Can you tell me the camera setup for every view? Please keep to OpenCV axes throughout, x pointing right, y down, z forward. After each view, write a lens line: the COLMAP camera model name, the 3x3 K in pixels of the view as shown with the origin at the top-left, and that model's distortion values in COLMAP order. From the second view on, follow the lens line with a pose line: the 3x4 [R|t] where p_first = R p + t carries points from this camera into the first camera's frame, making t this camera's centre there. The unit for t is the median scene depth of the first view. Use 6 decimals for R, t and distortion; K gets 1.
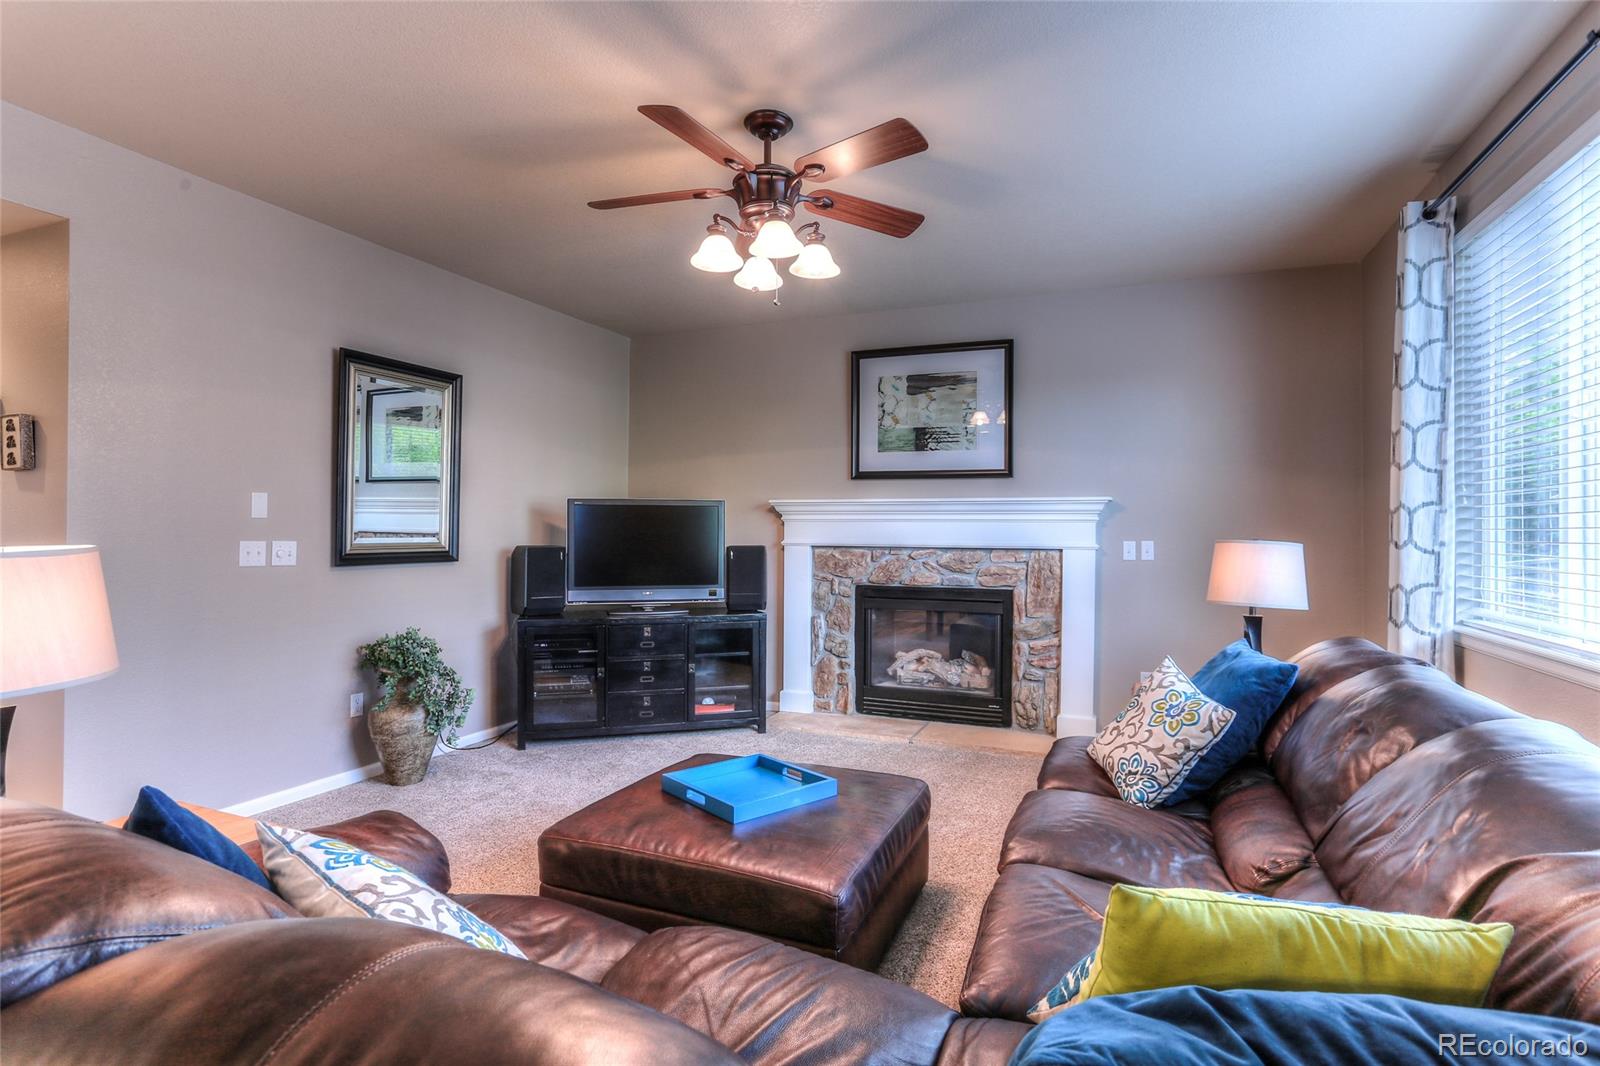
lens RADIAL K [[782.7, 0, 803.5], [0, 782.7, 530.4], [0, 0, 1]] dist [-0.048688, 0.031553]
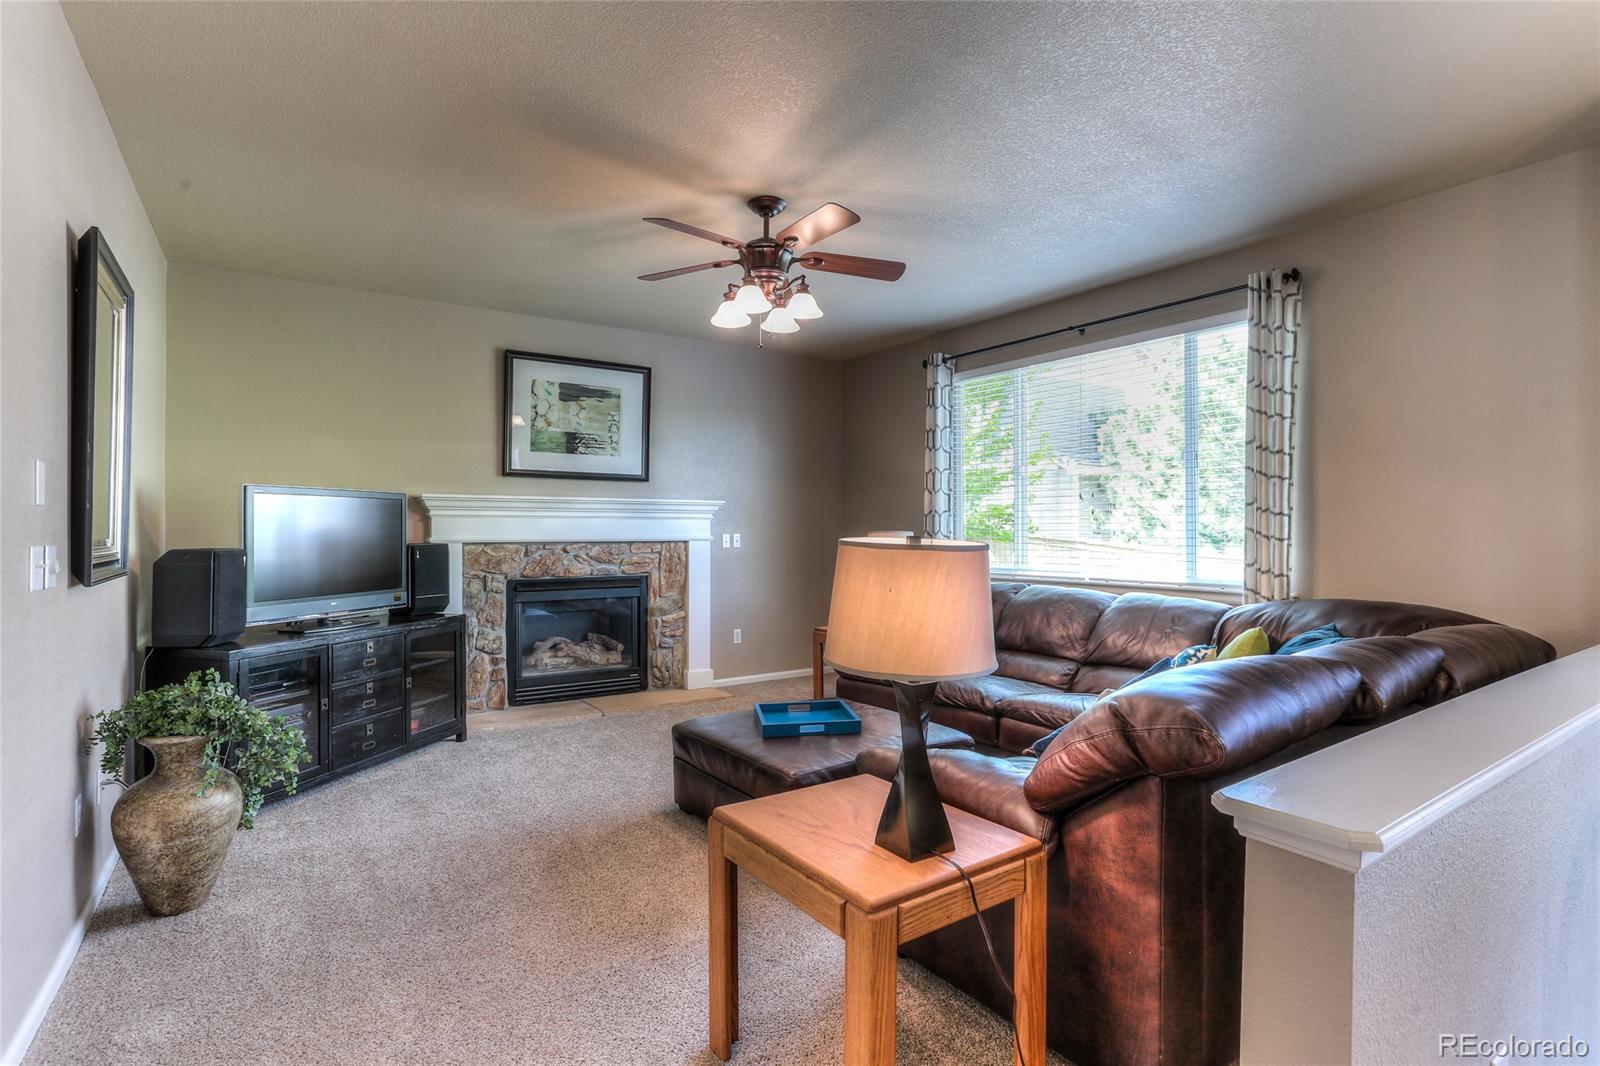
lens RADIAL K [[782.7, 0, 794.9], [0, 782.7, 530.0], [0, 0, 1]] dist [-0.048688, 0.031553]
pose [[0.543938, -0.006532, 0.839100, -0.608143], [0.003247, 0.999979, 0.005680, -0.000283], [-0.839119, -0.000365, 0.543948, 0.148392]]
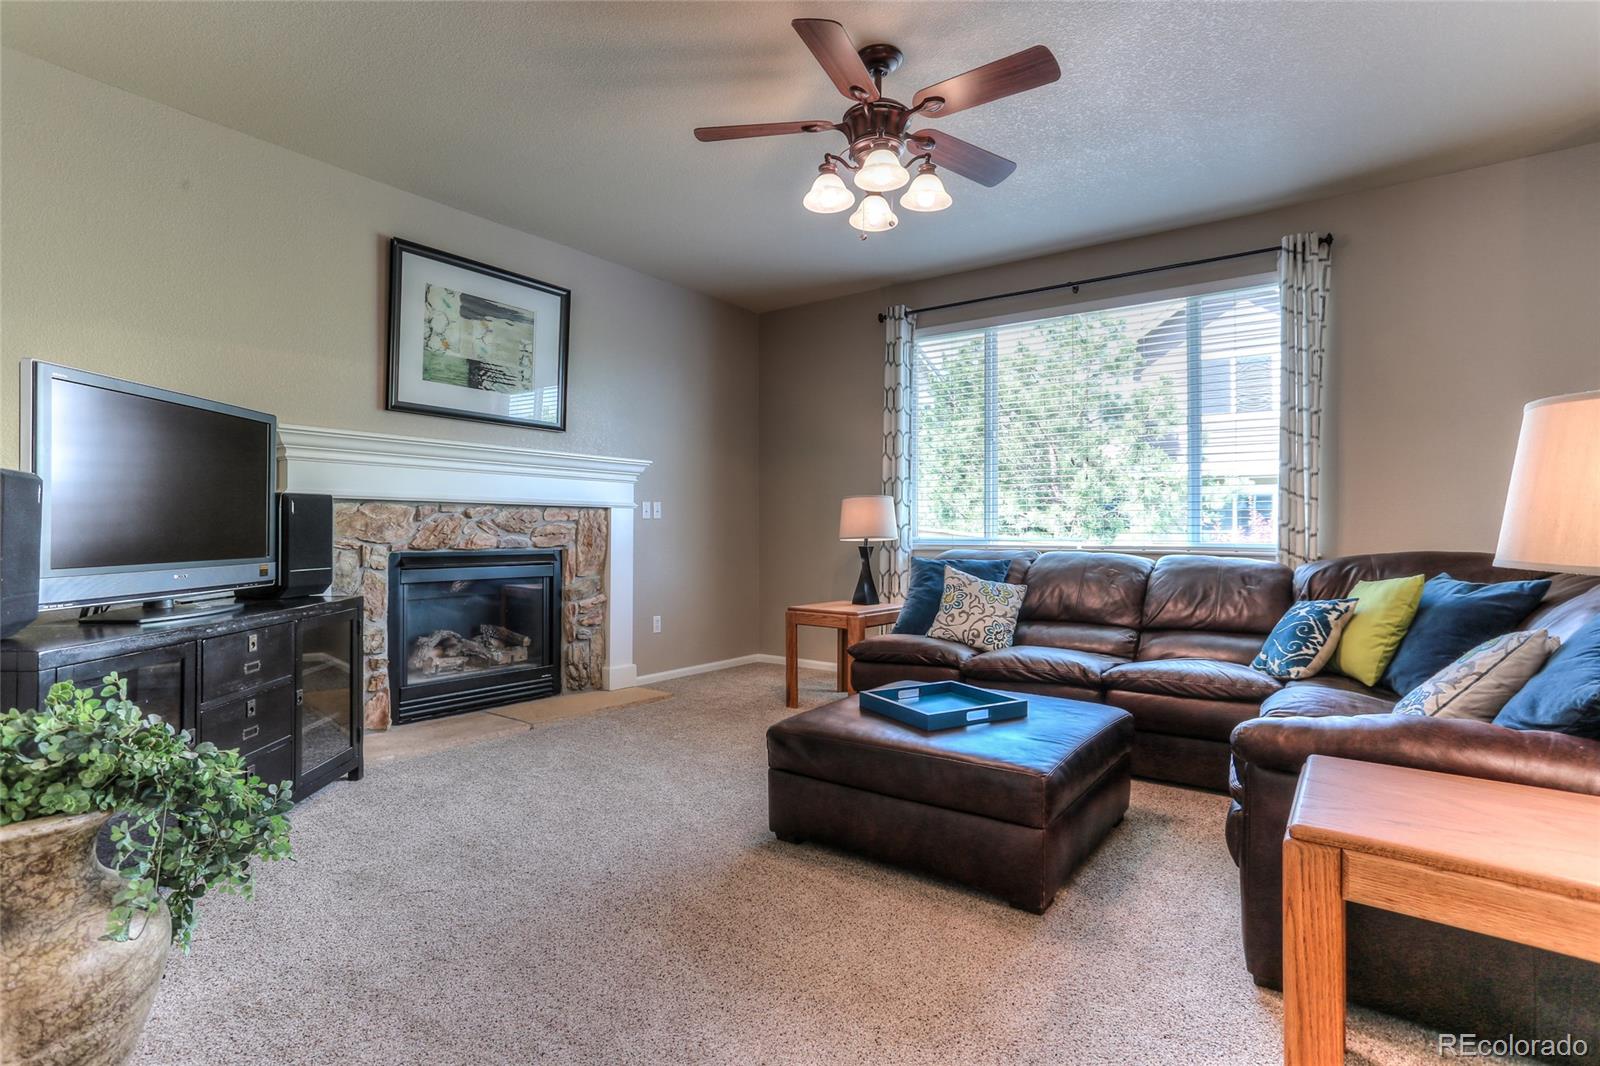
lens RADIAL K [[782.7, 0, 795.0], [0, 782.7, 527.3], [0, 0, 1]] dist [-0.048688, 0.031553]
pose [[0.242980, -0.000038, 0.970031, -0.581869], [-0.004922, 0.999987, 0.001272, 0.044662], [-0.970019, -0.005084, 0.242976, 0.477373]]
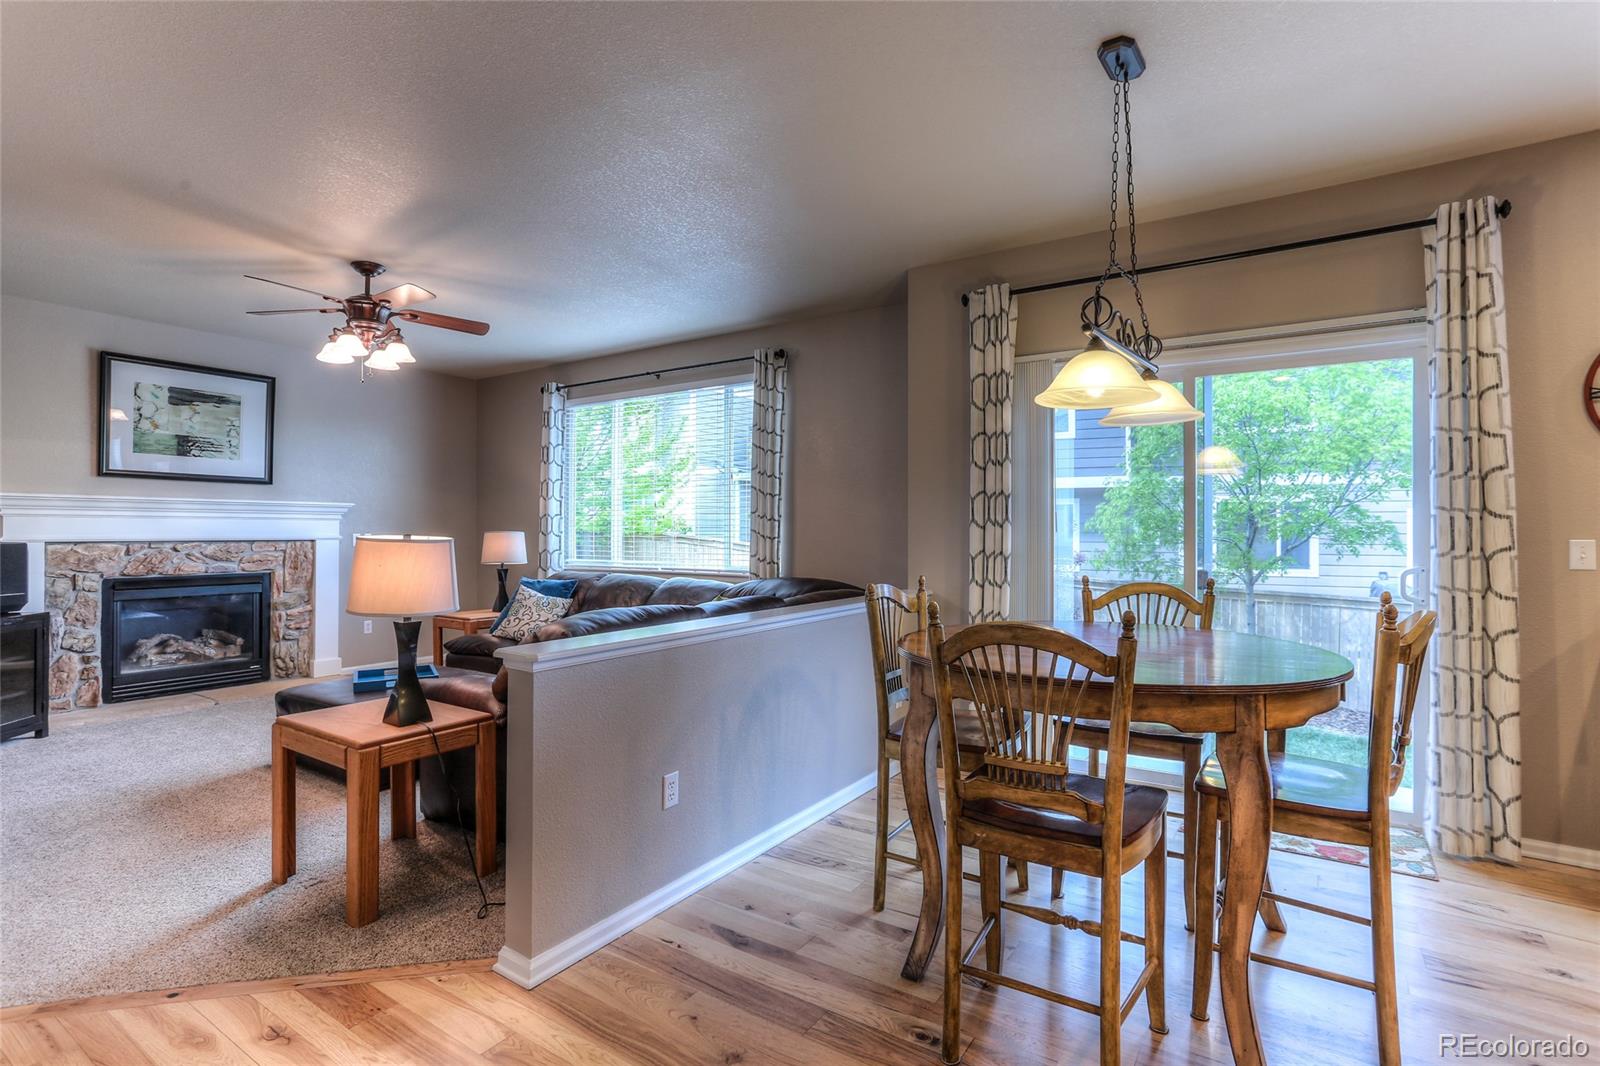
lens RADIAL K [[782.7, 0, 802.3], [0, 782.7, 524.6], [0, 0, 1]] dist [-0.048688, 0.031553]
pose [[0.190527, 0.000455, 0.981682, -0.790734], [-0.000924, 1.000000, -0.000284, -0.002741], [-0.981681, -0.000853, 0.190528, -0.097116]]
